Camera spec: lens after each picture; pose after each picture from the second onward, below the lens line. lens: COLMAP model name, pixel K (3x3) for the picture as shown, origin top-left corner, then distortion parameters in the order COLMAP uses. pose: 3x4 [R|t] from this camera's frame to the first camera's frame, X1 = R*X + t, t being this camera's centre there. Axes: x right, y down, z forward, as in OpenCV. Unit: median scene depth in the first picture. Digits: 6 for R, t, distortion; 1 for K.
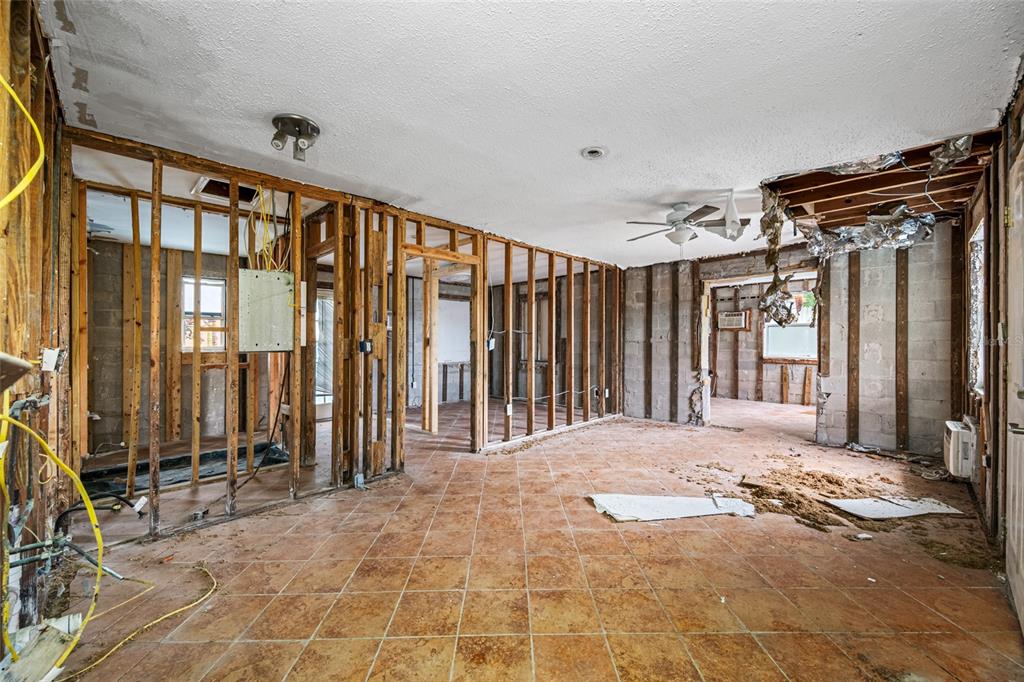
lens RADIAL K [[408.8, 0, 517.5], [0, 408.8, 342.6], [0, 0, 1]] dist [0.000891, -0.000113]
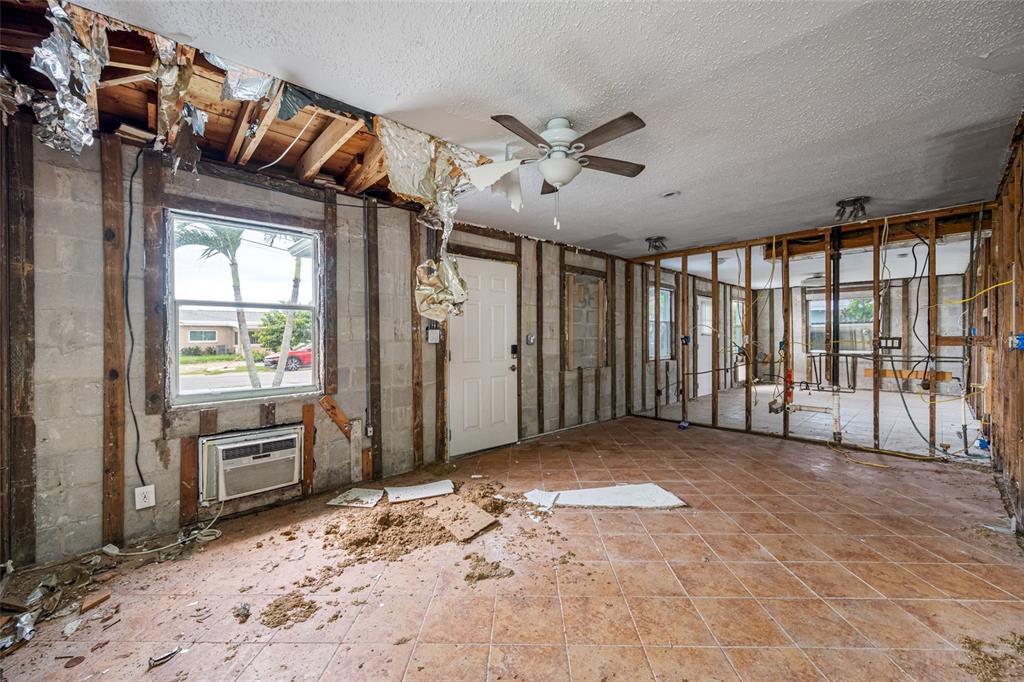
lens RADIAL K [[403.4, 0, 512.0], [0, 403.4, 341.0], [0, 0, 1]] dist [0.000255, 0.000012]
pose [[-0.998456, 0.007609, 0.055030, 0.427194], [0.008022, 0.999941, 0.007293, -0.006753], [-0.054971, 0.007724, -0.998458, 1.599462]]
